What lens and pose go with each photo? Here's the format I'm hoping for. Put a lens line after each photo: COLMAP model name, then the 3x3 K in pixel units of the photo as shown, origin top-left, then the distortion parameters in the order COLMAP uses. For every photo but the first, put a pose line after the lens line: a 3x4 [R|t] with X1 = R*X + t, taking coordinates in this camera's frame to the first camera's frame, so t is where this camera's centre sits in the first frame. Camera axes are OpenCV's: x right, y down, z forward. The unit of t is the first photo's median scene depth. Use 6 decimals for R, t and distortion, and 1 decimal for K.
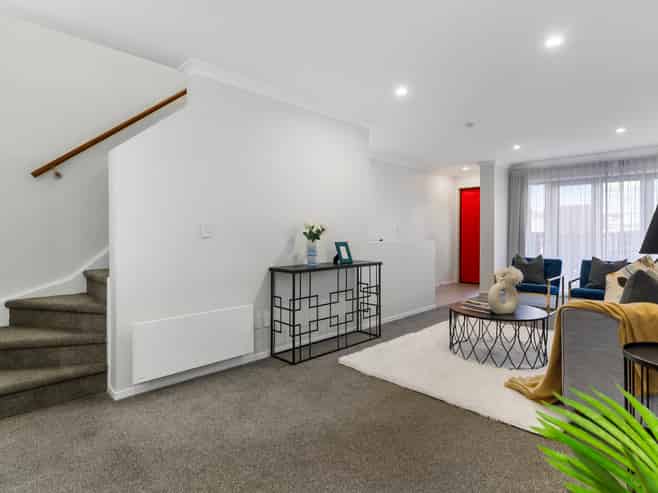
lens RADIAL K [[358.3, 0, 328.6], [0, 358.3, 235.9], [0, 0, 1]] dist [-0.000022, 0.000224]
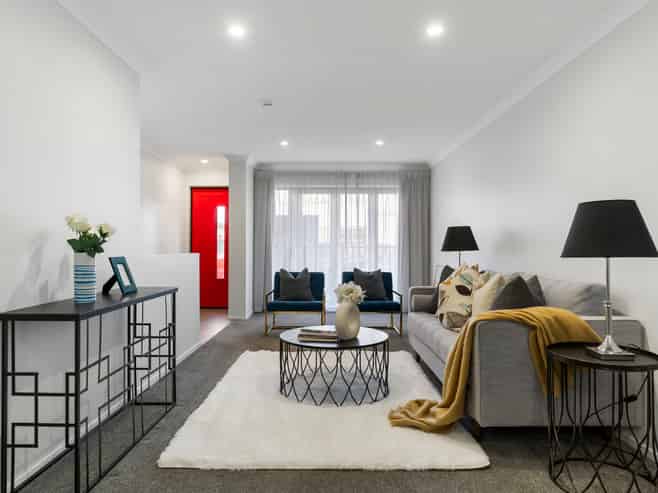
lens RADIAL K [[451.0, 0, 329.0], [0, 451.0, 246.5], [0, 0, 1]] dist [0.001594, 0.002001]
pose [[0.709880, -0.001519, 0.704321, -0.261768], [0.005737, 0.999977, -0.003626, 0.005163], [-0.704300, 0.006615, 0.709872, 0.268382]]
